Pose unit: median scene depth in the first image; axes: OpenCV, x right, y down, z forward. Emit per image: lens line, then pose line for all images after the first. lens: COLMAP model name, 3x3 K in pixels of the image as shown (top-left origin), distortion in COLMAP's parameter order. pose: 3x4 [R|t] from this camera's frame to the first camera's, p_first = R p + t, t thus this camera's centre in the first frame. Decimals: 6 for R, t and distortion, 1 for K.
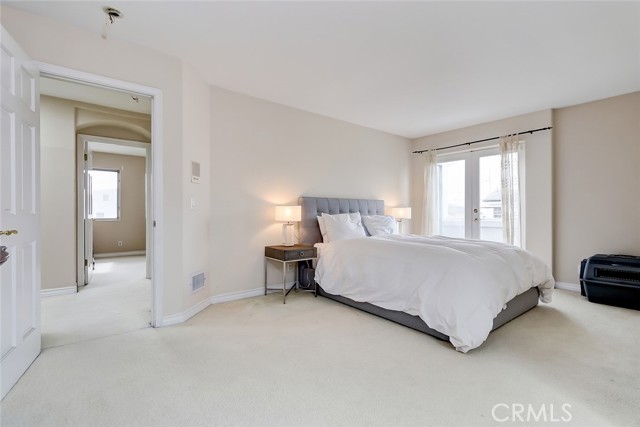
lens RADIAL K [[291.3, 0, 320.0], [0, 291.3, 213.5], [0, 0, 1]] dist [-0.003431, -0.000376]
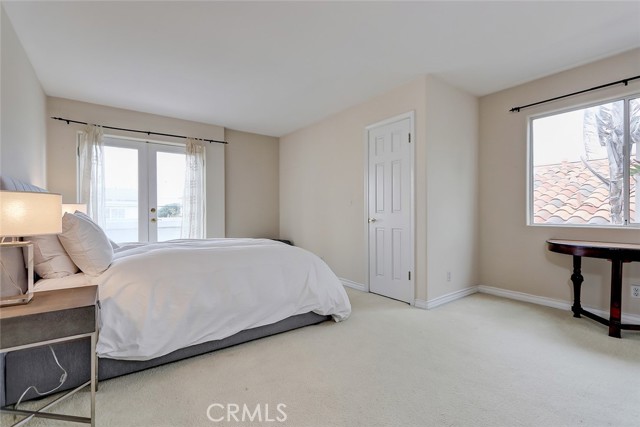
lens RADIAL K [[291.3, 0, 320.0], [0, 291.3, 213.5], [0, 0, 1]] dist [-0.003431, -0.000376]
pose [[0.045795, -0.005736, 0.998934, -0.410448], [0.006096, 0.999966, 0.005462, -0.000167], [-0.998932, 0.005840, 0.045828, 0.540739]]
